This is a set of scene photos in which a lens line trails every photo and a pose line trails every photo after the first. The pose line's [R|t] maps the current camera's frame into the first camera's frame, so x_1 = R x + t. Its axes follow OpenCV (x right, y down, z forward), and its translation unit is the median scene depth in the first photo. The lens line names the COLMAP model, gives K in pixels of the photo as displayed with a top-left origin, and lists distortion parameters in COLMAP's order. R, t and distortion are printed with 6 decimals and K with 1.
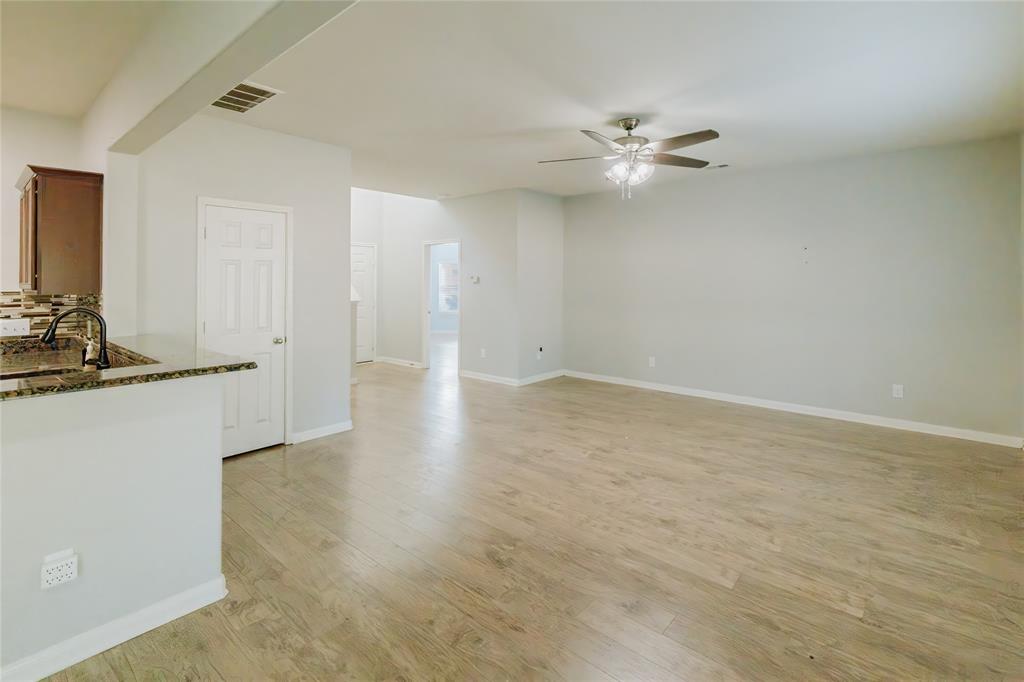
lens RADIAL K [[479.1, 0, 540.8], [0, 479.1, 281.9], [0, 0, 1]] dist [0.009339, 0.000038]
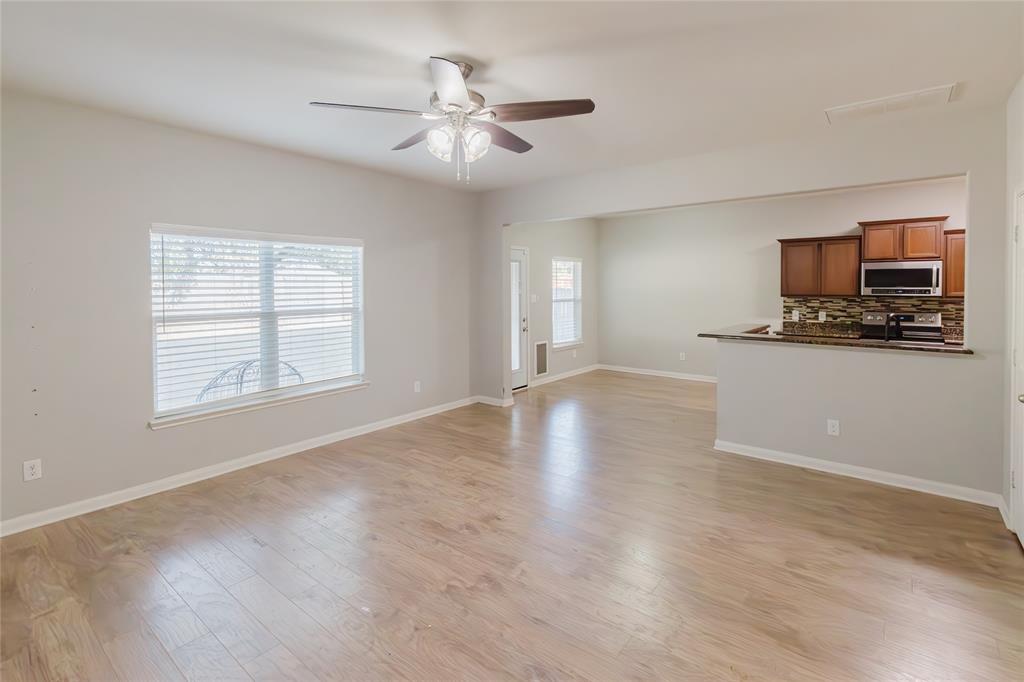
lens RADIAL K [[479.1, 0, 507.0], [0, 479.1, 296.8], [0, 0, 1]] dist [0.009339, 0.000038]
pose [[-0.999497, 0.010069, 0.030082, 0.121255], [0.010627, 0.999773, 0.018465, -0.031526], [-0.029890, 0.018776, -0.999377, 2.297409]]
